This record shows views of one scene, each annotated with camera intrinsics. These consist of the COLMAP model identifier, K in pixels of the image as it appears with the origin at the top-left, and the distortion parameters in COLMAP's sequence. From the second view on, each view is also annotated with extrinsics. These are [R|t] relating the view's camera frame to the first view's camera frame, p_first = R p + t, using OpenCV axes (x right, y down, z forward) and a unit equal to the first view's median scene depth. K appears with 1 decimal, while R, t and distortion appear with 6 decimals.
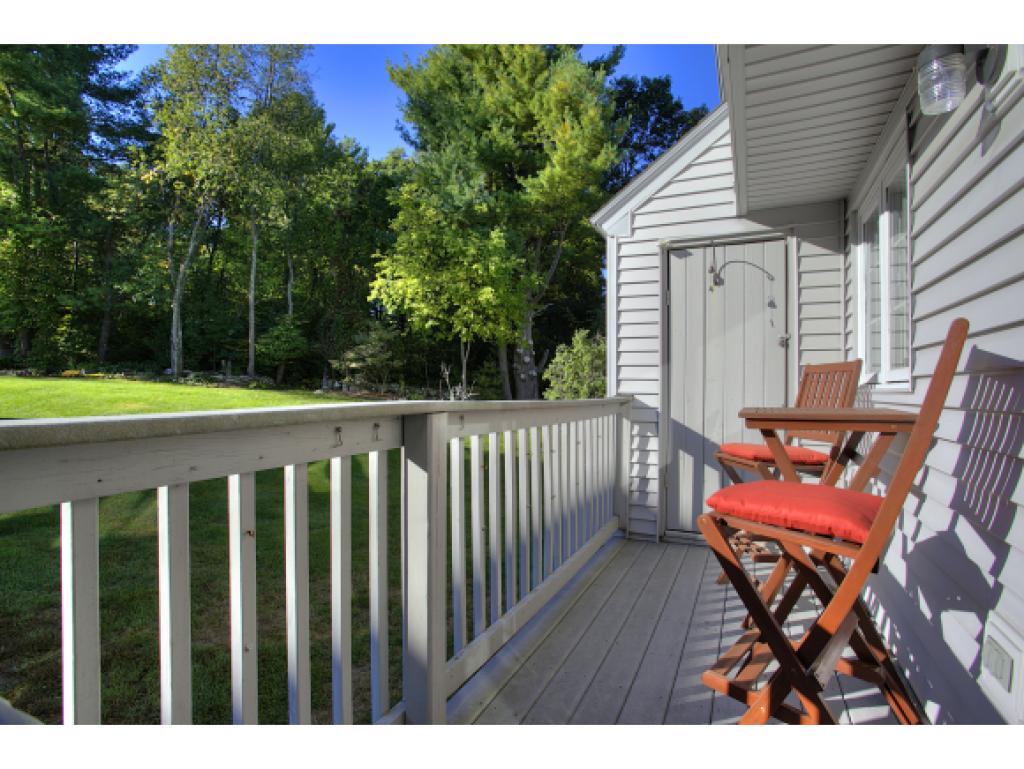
lens RADIAL K [[500.0, 0, 509.5], [0, 500.0, 382.8], [0, 0, 1]] dist [-0.080819, 0.047849]
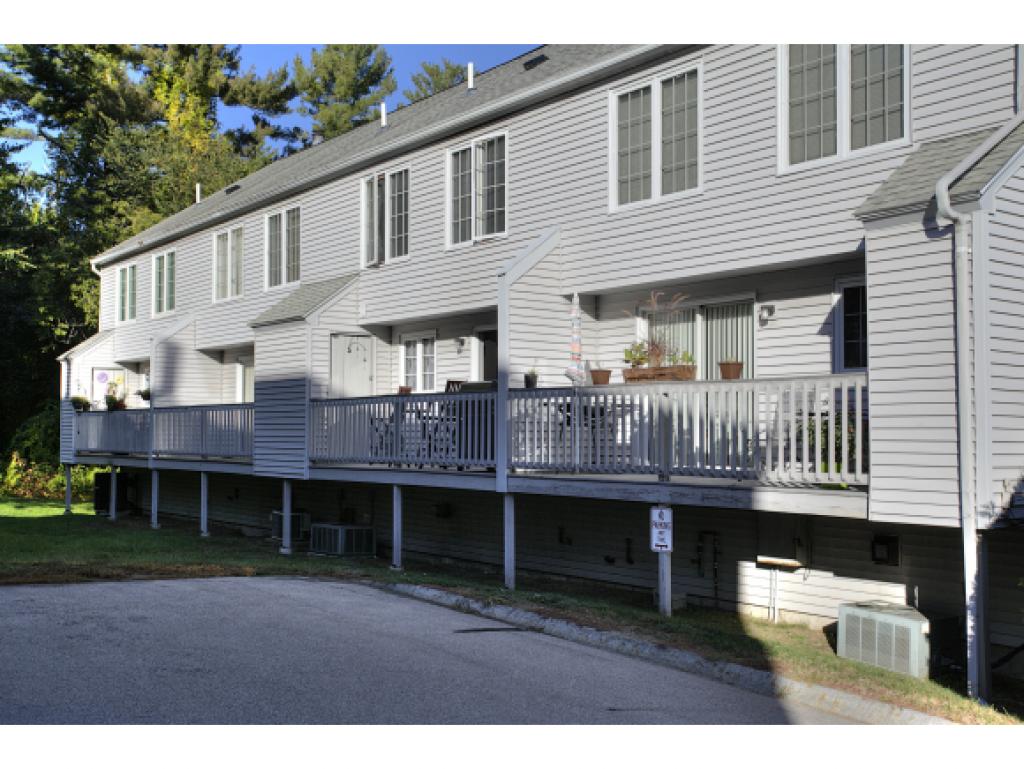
lens RADIAL K [[1137.7, 0, 512.0], [0, 1137.7, 384.5], [0, 0, 1]] dist [0.157294, 0.011214]
pose [[0.459496, 0.029052, 0.887705, -0.772285], [-0.002390, 0.999502, -0.031474, 0.023448], [-0.888177, 0.012340, 0.459336, -0.416528]]
